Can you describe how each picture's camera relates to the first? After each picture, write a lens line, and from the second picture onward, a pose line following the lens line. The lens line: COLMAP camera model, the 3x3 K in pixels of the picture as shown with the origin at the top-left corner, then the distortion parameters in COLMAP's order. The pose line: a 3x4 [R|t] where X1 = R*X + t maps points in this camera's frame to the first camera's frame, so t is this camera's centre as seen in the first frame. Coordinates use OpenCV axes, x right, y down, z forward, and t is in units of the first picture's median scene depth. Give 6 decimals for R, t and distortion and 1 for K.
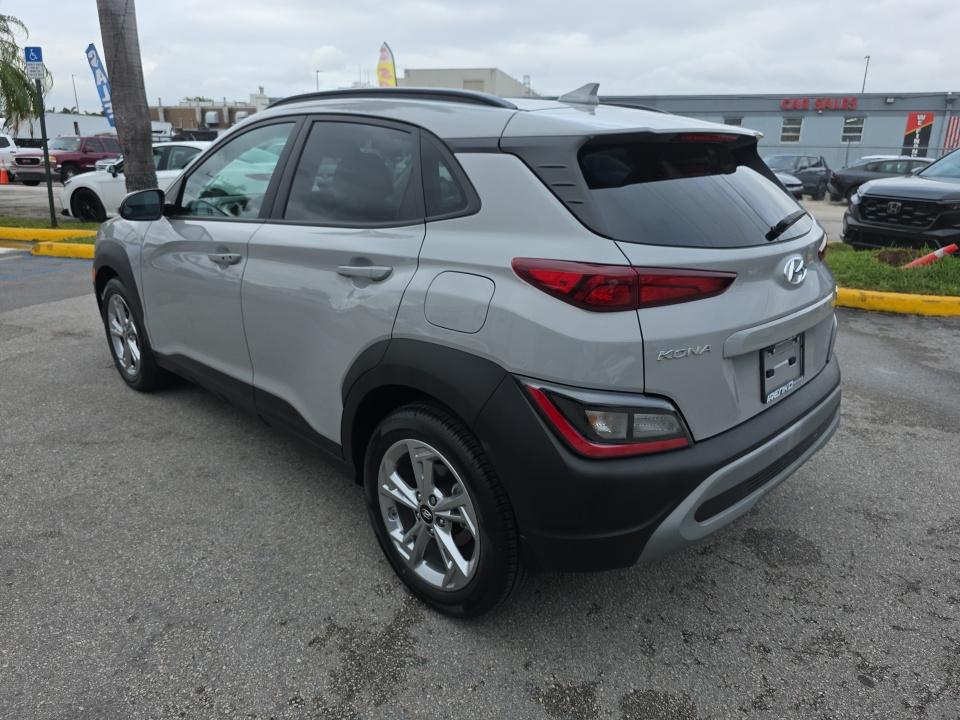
lens RADIAL K [[645.3, 0, 478.7], [0, 645.3, 355.4], [0, 0, 1]] dist [0.007728, 0.000603]
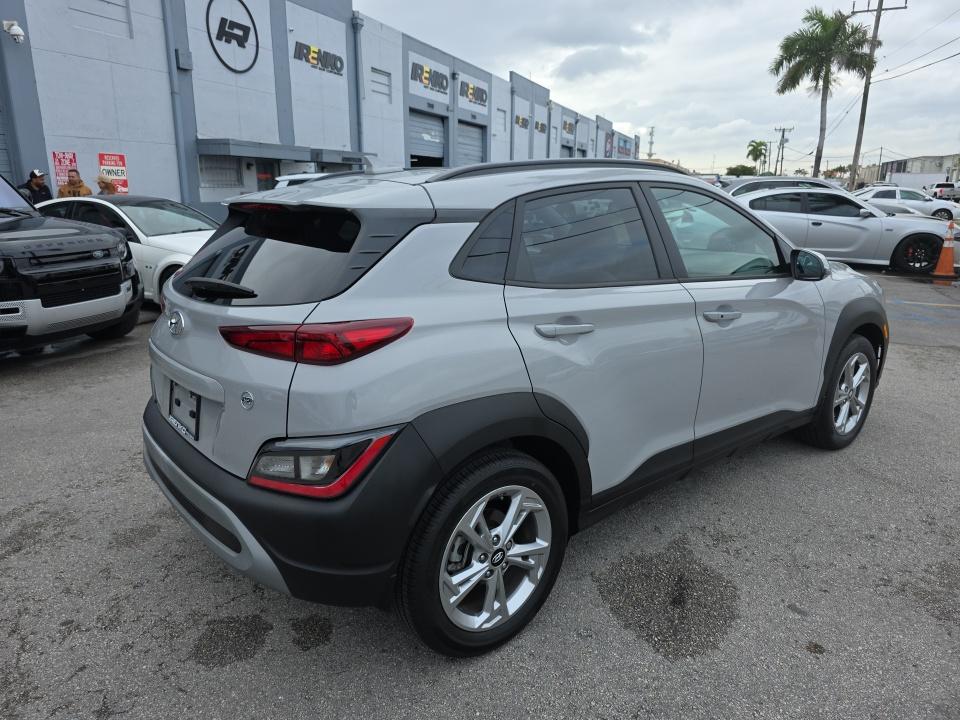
lens RADIAL K [[645.3, 0, 477.4], [0, 645.3, 362.8], [0, 0, 1]] dist [0.007728, 0.000603]
pose [[-0.087323, 0.245919, -0.965349, 1.359189], [-0.296567, 0.918695, 0.260860, -0.453657], [0.951011, 0.309070, -0.007292, 1.345318]]
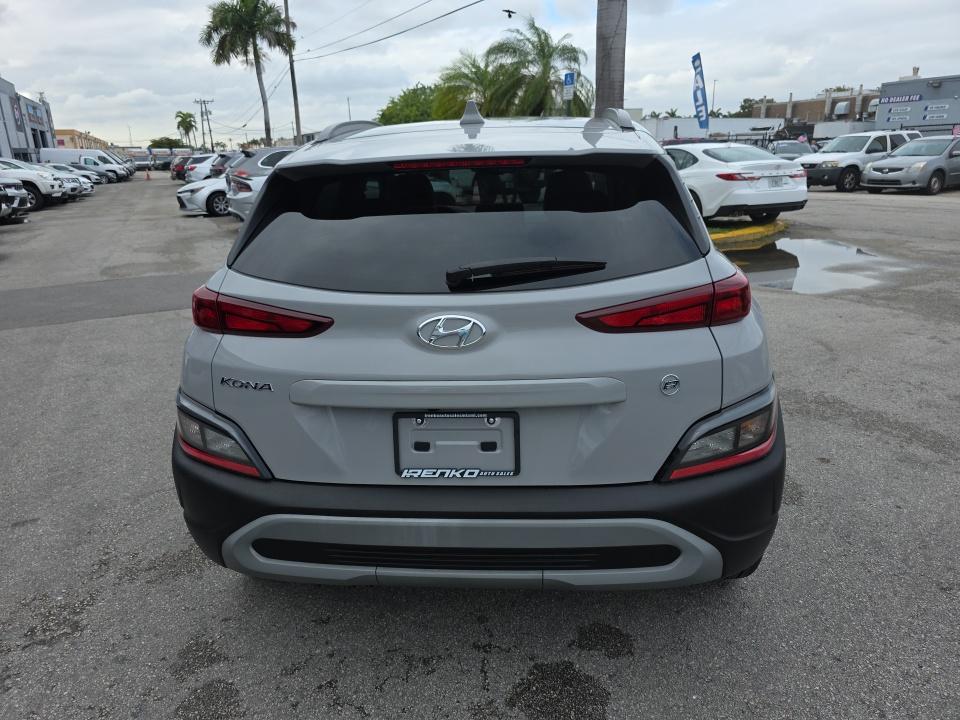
lens RADIAL K [[645.3, 0, 482.4], [0, 645.3, 361.4], [0, 0, 1]] dist [0.007728, 0.000603]
pose [[0.648600, 0.203602, -0.733393, 0.972415], [-0.191752, 0.976189, 0.101423, -0.159771], [0.736579, 0.074846, 0.672197, 0.439139]]
